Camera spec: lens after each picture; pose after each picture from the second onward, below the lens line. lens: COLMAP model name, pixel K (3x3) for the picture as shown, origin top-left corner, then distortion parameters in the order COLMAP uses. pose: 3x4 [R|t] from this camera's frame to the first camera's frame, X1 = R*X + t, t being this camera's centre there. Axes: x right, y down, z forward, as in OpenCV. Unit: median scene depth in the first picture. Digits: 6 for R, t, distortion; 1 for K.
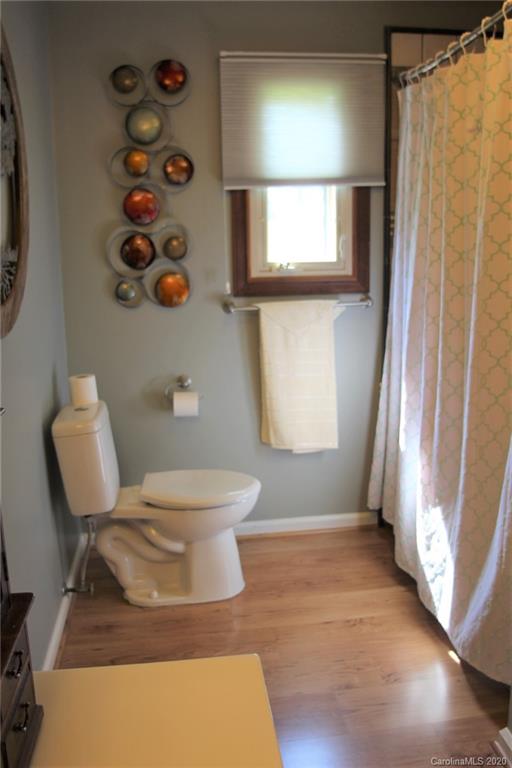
lens RADIAL K [[683.5, 0, 257.8], [0, 683.5, 379.7], [0, 0, 1]] dist [-0.126527, 0.087370]
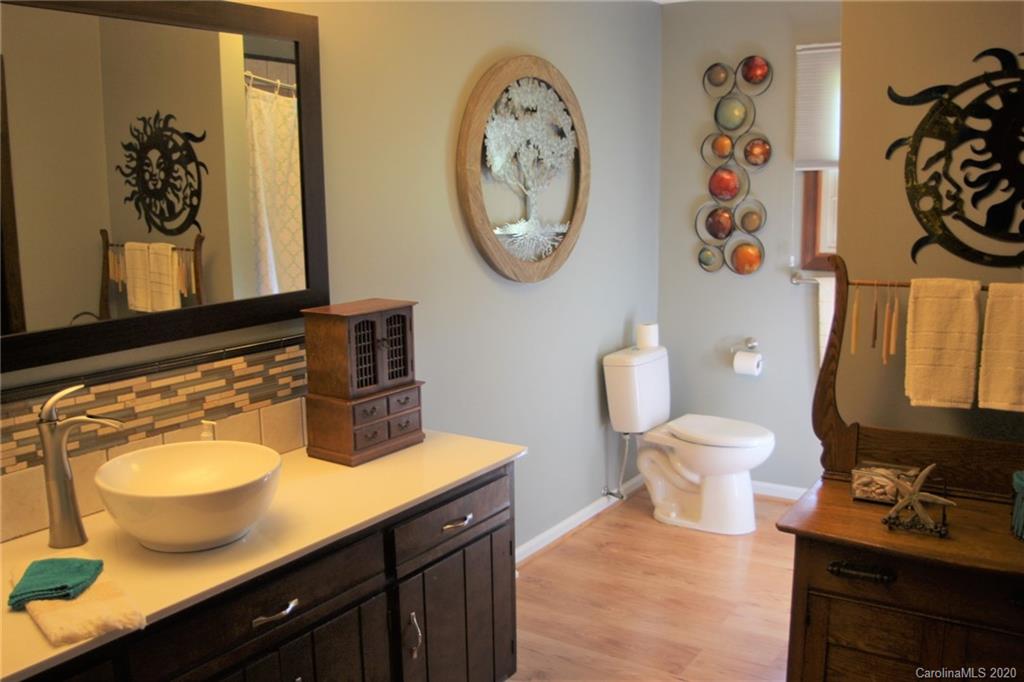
lens RADIAL K [[911.4, 0, 511.2], [0, 911.4, 343.8], [0, 0, 1]] dist [-0.126527, 0.087370]
pose [[0.751690, 0.125149, -0.647534, 0.583661], [-0.136581, 0.990086, 0.032804, 0.009443], [0.645219, 0.063782, 0.761330, -0.378121]]
